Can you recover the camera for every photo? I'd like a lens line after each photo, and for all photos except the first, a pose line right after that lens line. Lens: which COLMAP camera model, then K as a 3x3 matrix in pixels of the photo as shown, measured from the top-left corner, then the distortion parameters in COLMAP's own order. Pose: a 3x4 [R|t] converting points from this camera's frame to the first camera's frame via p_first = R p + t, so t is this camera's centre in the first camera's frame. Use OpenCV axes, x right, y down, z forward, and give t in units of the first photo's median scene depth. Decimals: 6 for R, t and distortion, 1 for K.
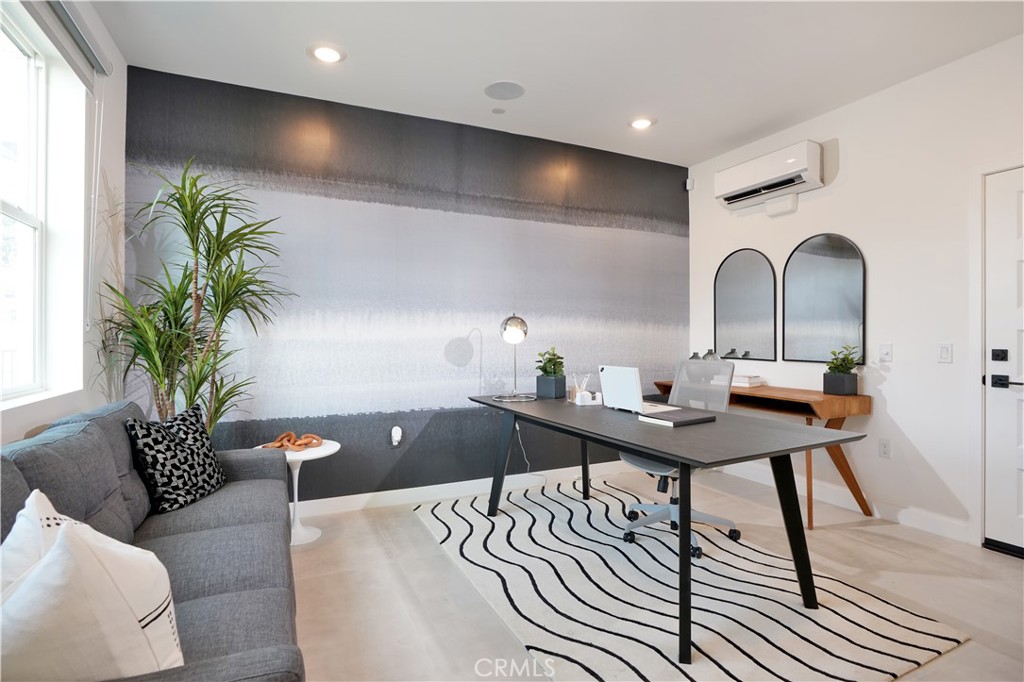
lens RADIAL K [[500.8, 0, 512.0], [0, 500.8, 341.0], [0, 0, 1]] dist [-0.000652, 0.000312]
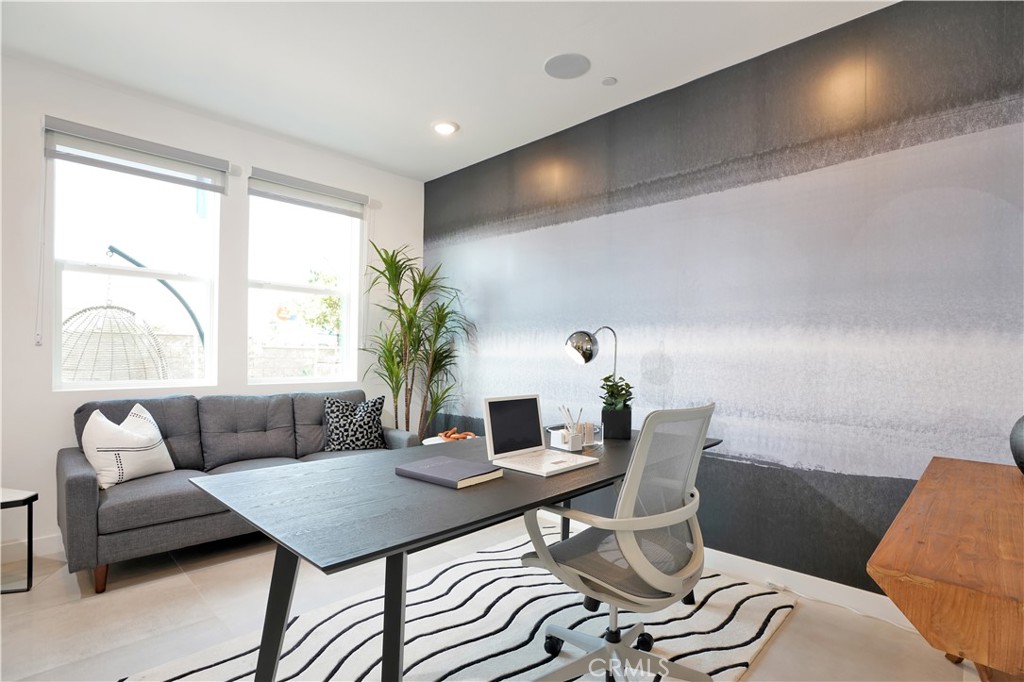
lens RADIAL K [[517.6, 0, 512.5], [0, 517.6, 364.7], [0, 0, 1]] dist [0.020536, 0.000692]
pose [[0.373422, 0.020671, -0.927431, 0.665132], [-0.023812, 0.999636, 0.012693, -0.000293], [0.927356, 0.017344, 0.373778, 0.499624]]
